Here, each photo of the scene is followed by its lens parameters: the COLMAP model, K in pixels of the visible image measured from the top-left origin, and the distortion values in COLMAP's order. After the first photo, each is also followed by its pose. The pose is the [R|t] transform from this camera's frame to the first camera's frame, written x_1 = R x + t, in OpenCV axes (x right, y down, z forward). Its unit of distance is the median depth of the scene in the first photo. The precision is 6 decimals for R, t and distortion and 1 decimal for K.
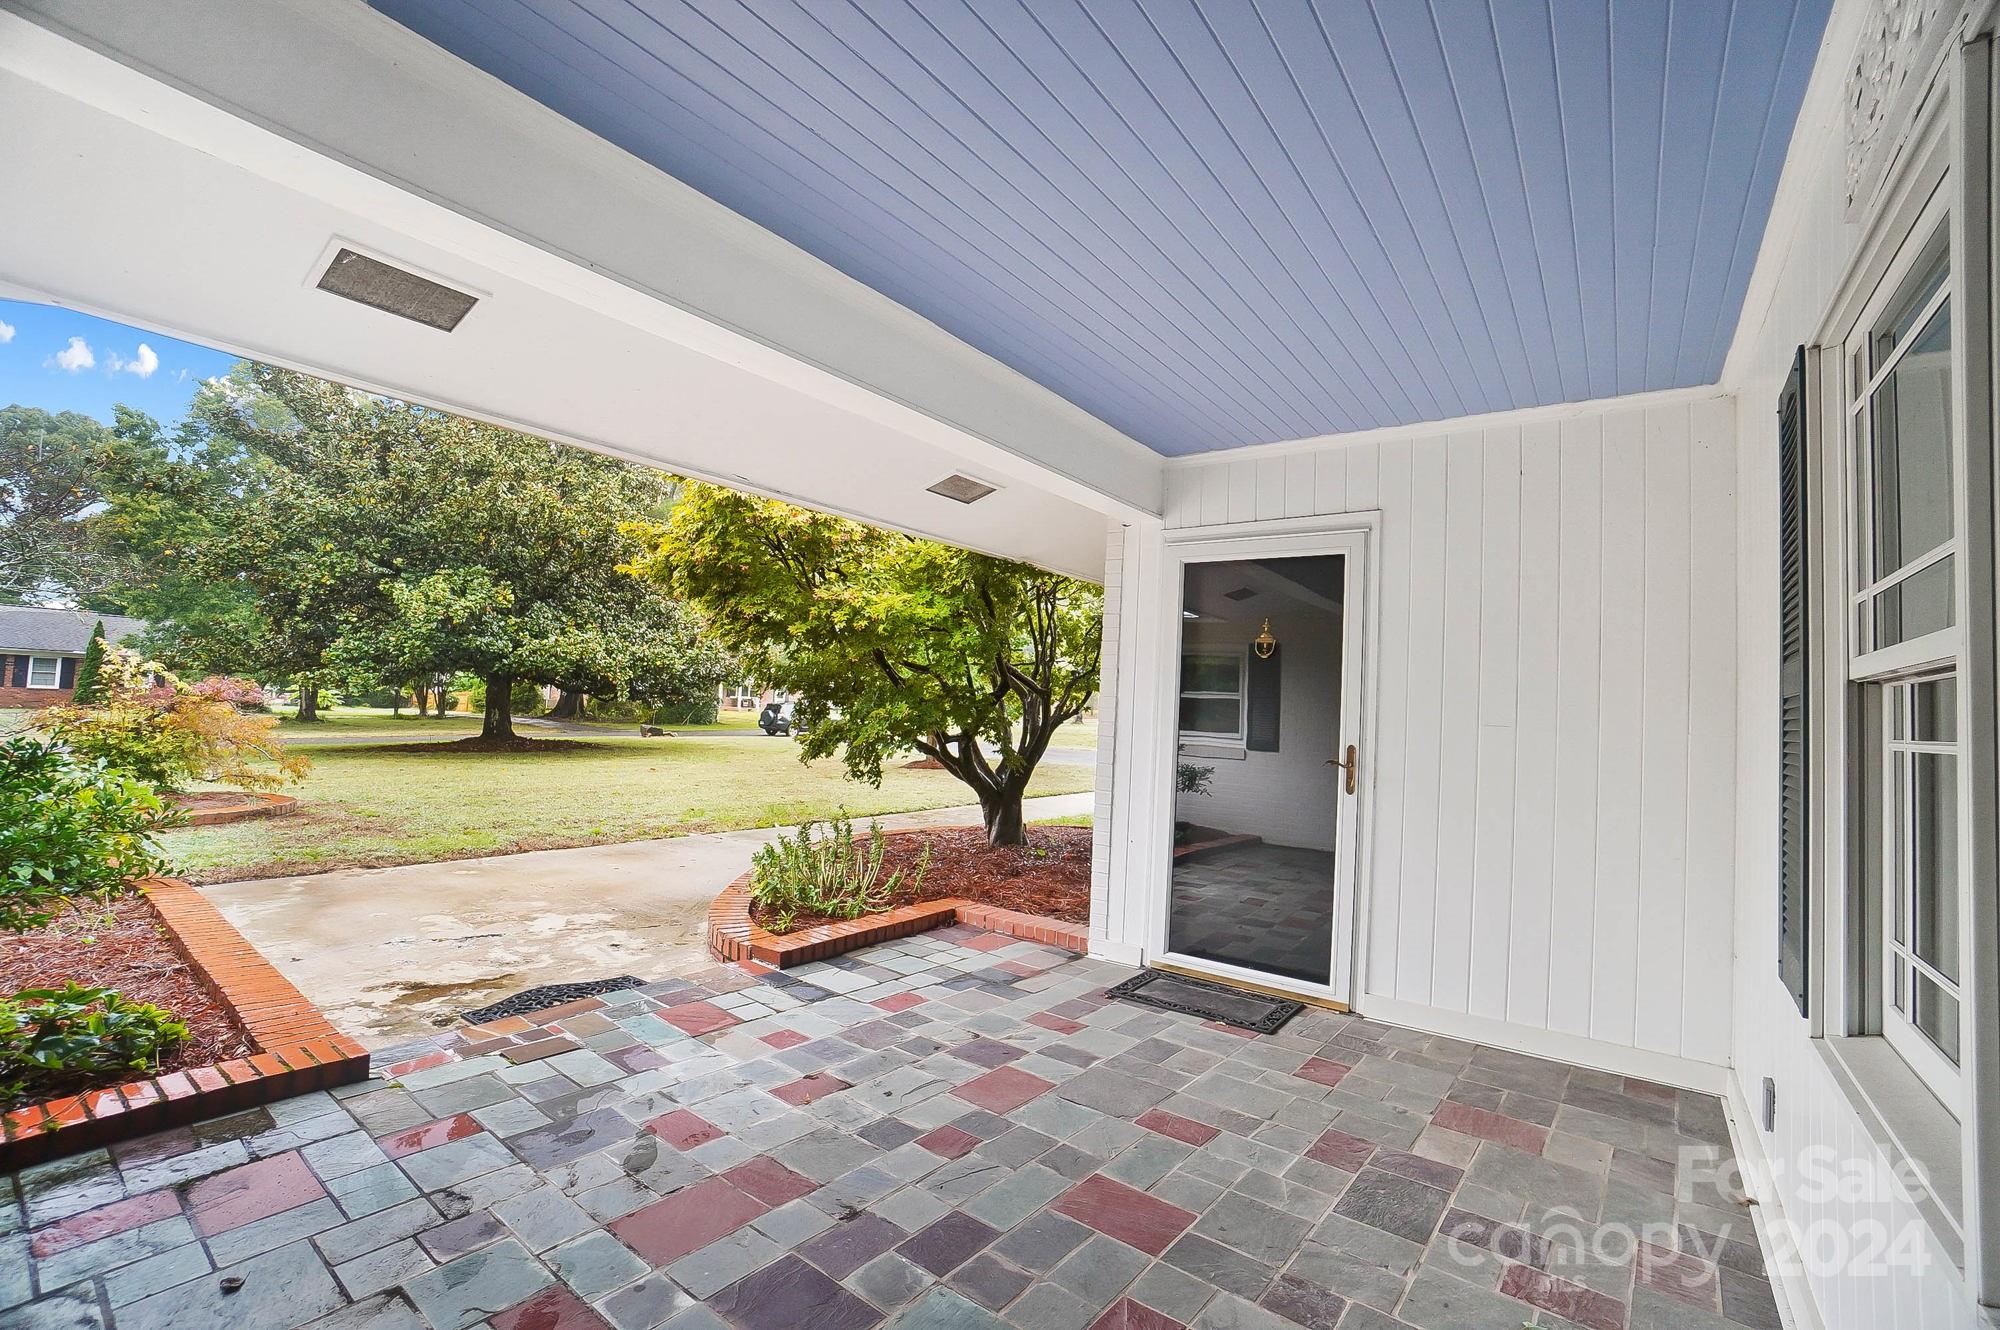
lens RADIAL K [[866.9, 0, 1000.0], [0, 866.9, 665.0], [0, 0, 1]] dist [0.000046, 0.000002]
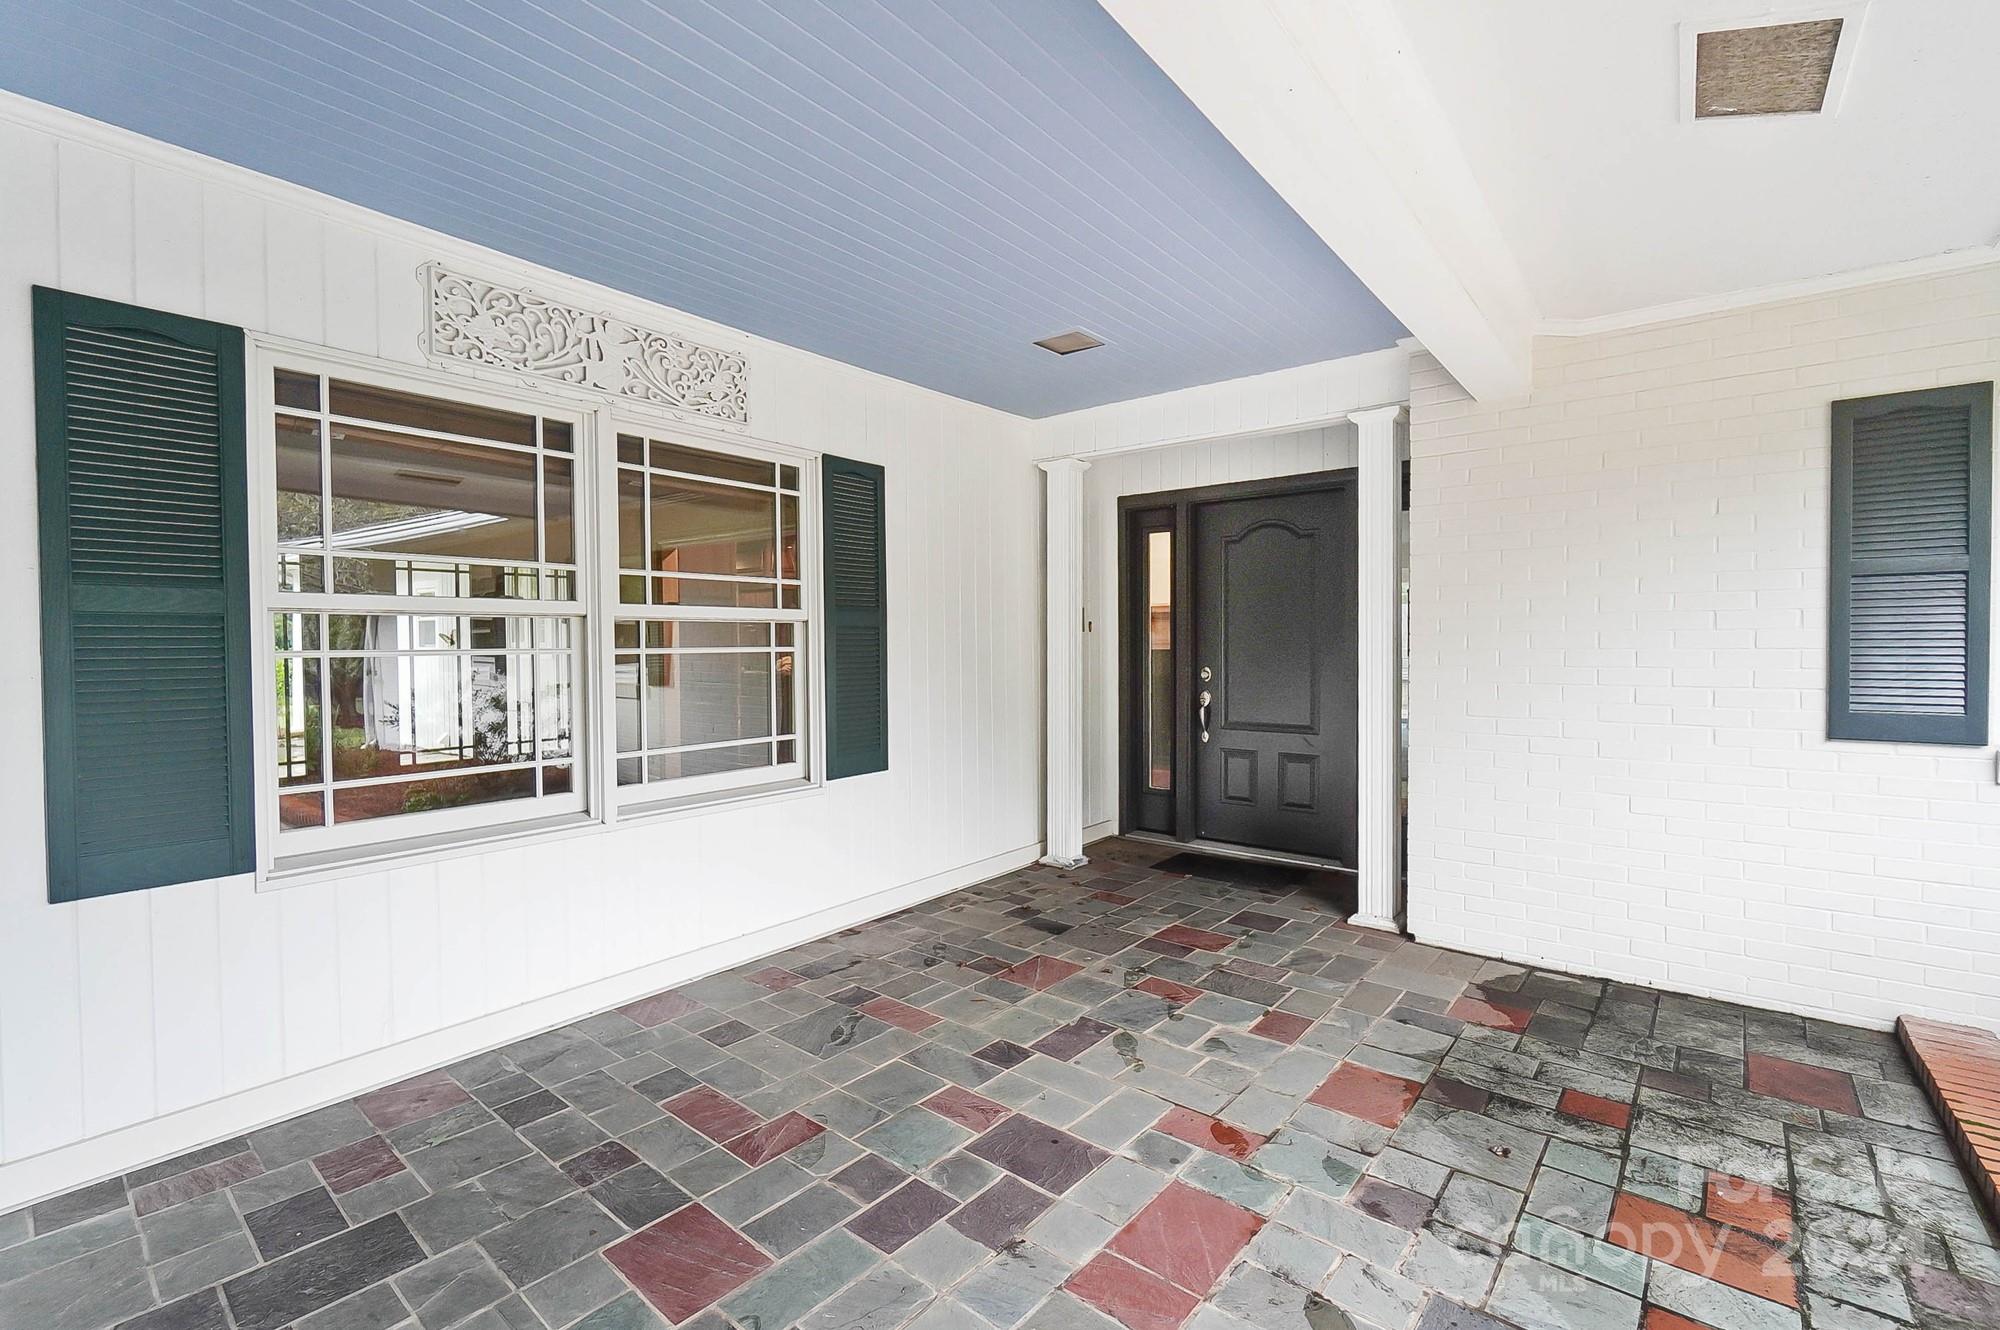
lens RADIAL K [[867.3, 0, 1000.0], [0, 867.3, 665.0], [0, 0, 1]] dist [0.000022, -0.000002]
pose [[-0.998696, -0.037116, 0.035052, -0.176596], [-0.037802, 0.999102, -0.019114, 0.073629], [-0.034312, -0.020415, -0.999203, 1.968002]]
